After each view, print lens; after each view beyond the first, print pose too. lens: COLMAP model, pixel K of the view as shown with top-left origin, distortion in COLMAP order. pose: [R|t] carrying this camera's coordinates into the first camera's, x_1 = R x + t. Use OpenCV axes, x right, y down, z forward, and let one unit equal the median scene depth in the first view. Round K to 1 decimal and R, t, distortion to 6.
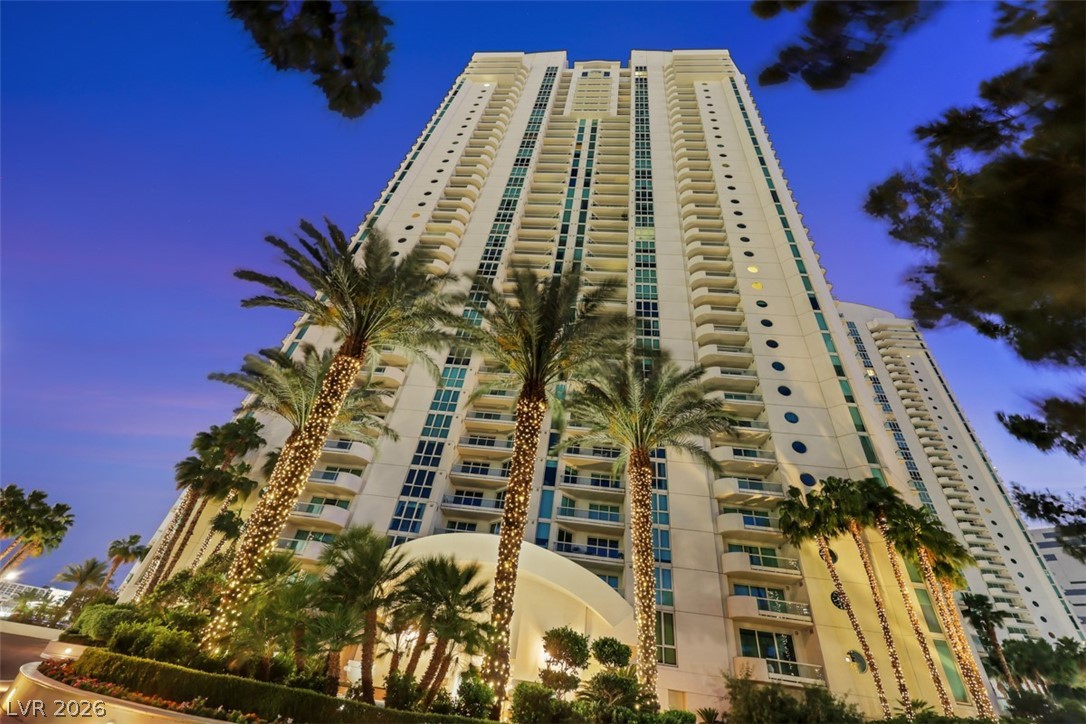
lens RADIAL K [[437.4, 0, 543.8], [0, 437.4, 358.3], [0, 0, 1]] dist [-0.000696, -0.000047]
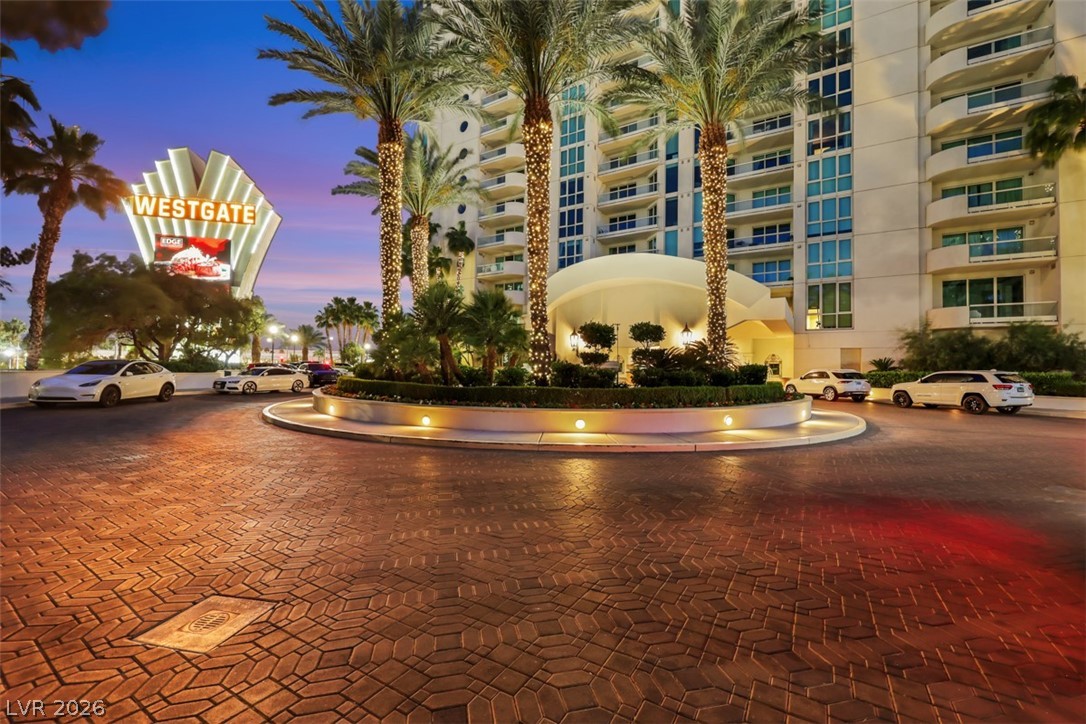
lens RADIAL K [[437.4, 0, 543.8], [0, 437.4, 358.3], [0, 0, 1]] dist [-0.000696, -0.000047]
pose [[0.870731, -0.125631, -0.475441, 0.135741], [0.374767, 0.795507, 0.476149, 0.020293], [0.318398, -0.592777, 0.739755, 0.002929]]
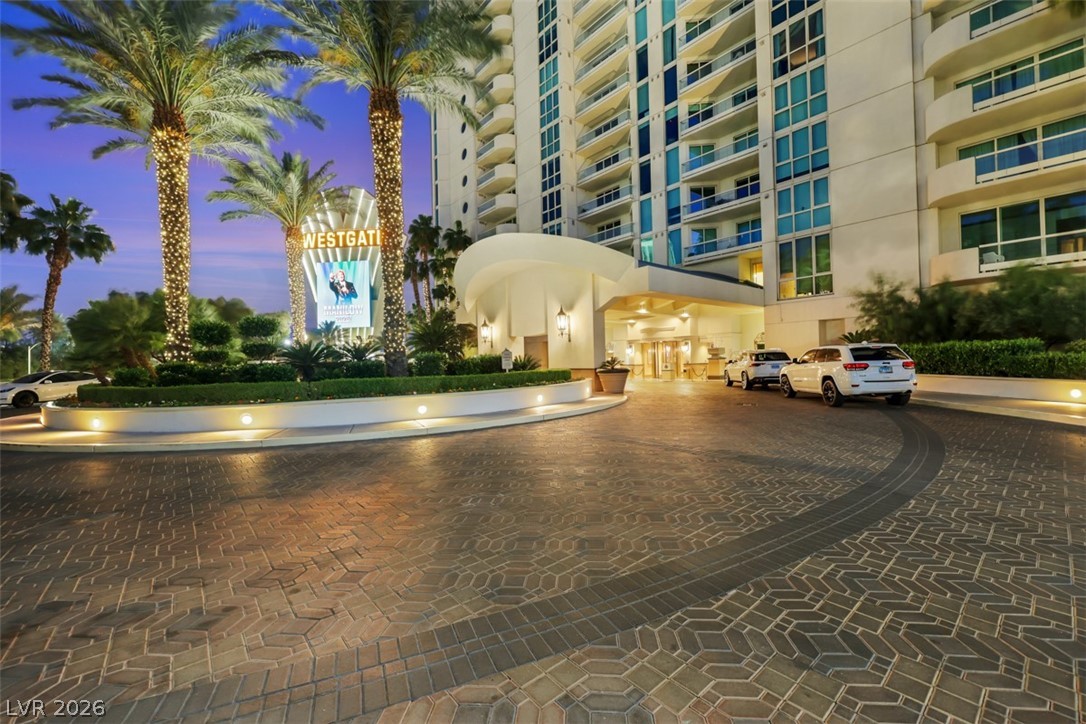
lens RADIAL K [[436.0, 0, 543.0], [0, 436.0, 362.0], [0, 0, 1]] dist [-0.005643, -0.000117]
pose [[0.673700, -0.144879, -0.724664, 0.430209], [0.542376, 0.762981, 0.351692, 0.222335], [0.501952, -0.629976, 0.592600, 0.194114]]
